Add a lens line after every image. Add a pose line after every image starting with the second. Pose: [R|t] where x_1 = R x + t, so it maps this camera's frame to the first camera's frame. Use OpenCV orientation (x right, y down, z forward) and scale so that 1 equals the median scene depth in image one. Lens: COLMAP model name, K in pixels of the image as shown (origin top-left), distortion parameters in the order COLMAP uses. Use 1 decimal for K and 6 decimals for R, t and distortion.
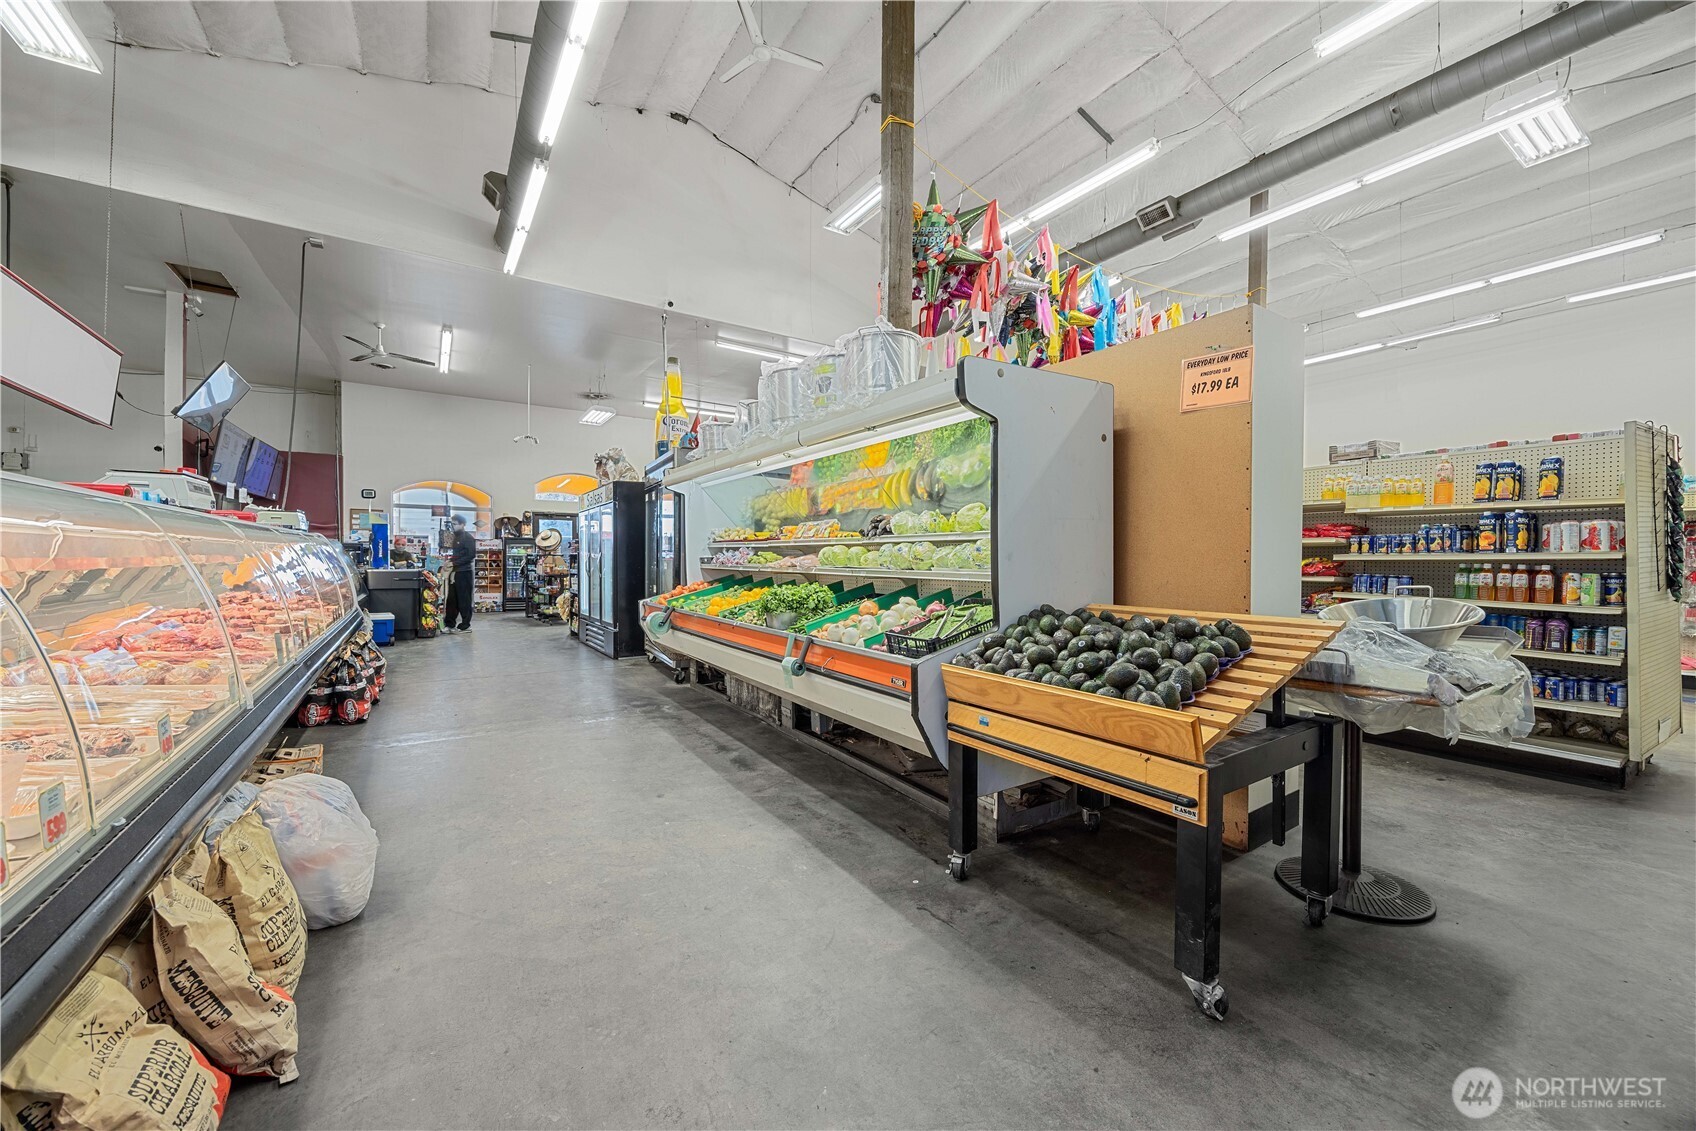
lens RADIAL K [[646.9, 0, 833.7], [0, 646.9, 562.0], [0, 0, 1]] dist [-0.008018, -0.000379]
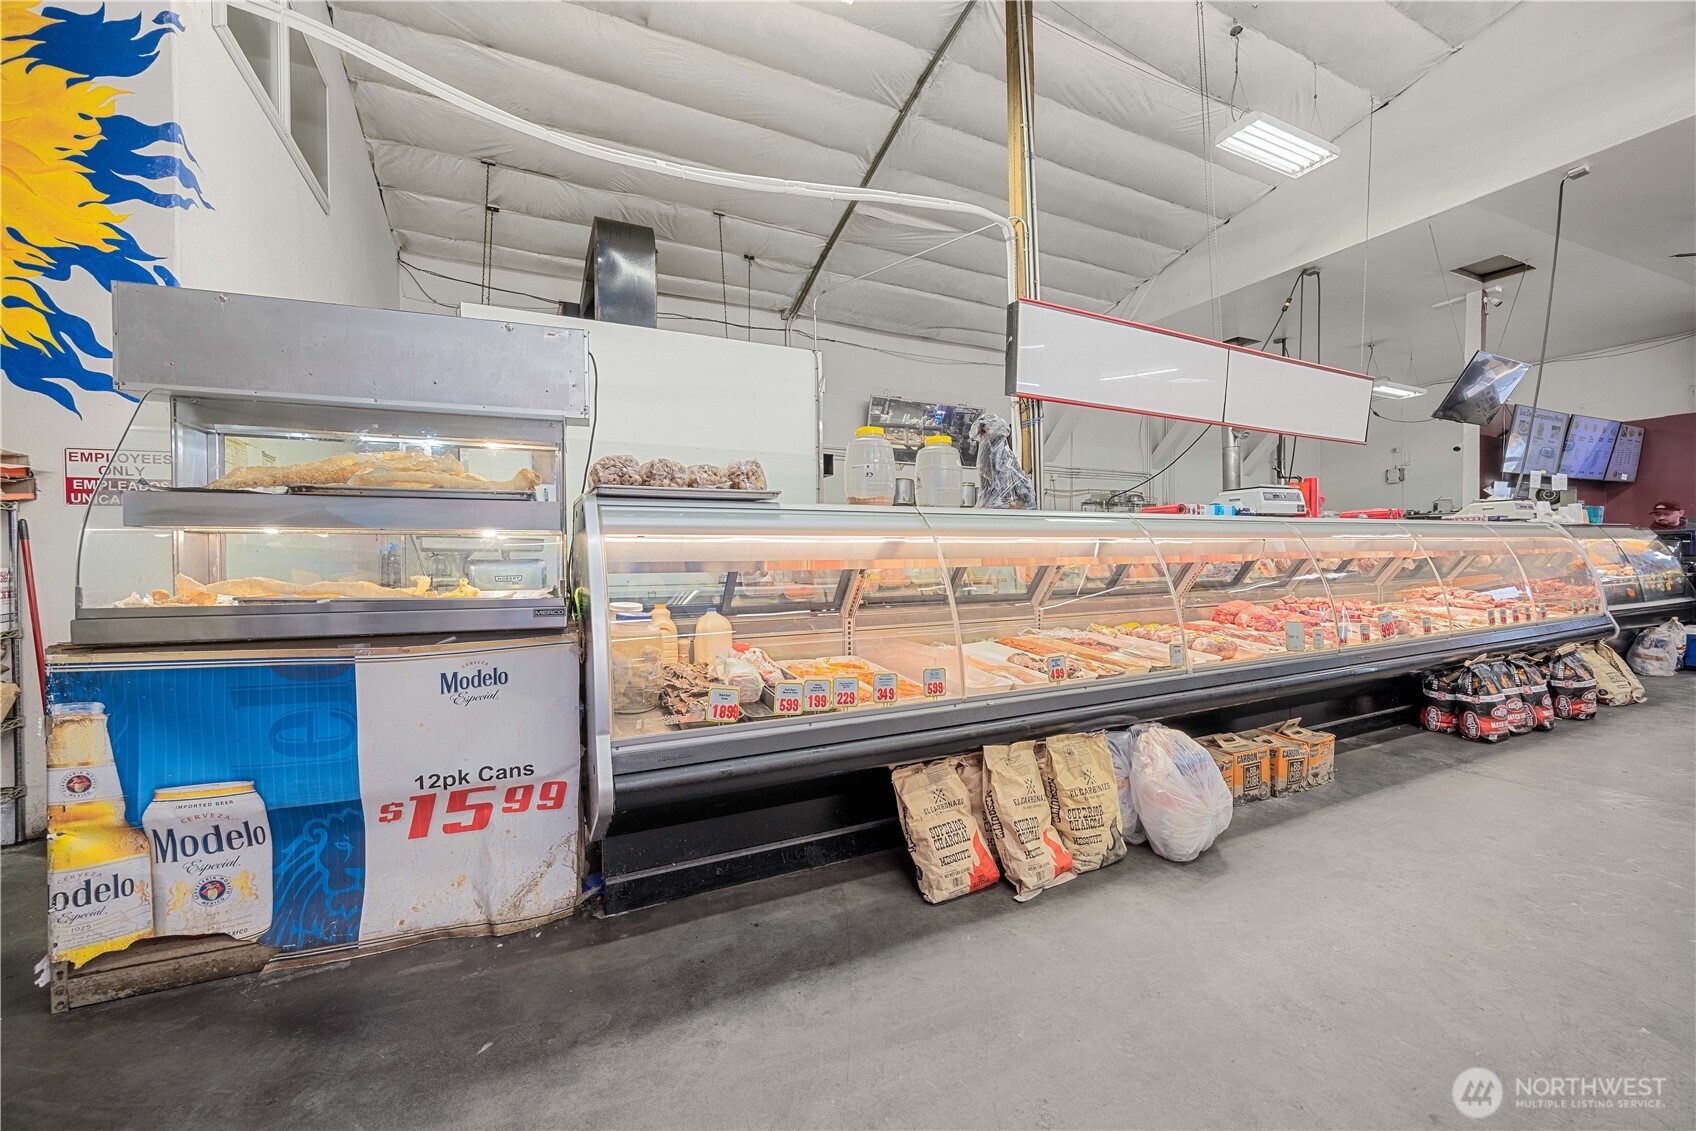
lens RADIAL K [[646.9, 0, 836.4], [0, 646.9, 565.0], [0, 0, 1]] dist [-0.008018, -0.000379]
pose [[-0.133020, 0.005568, -0.991098, 0.237429], [0.007667, 0.999960, 0.004589, 0.000577], [0.991084, -0.006989, -0.133057, 0.254752]]
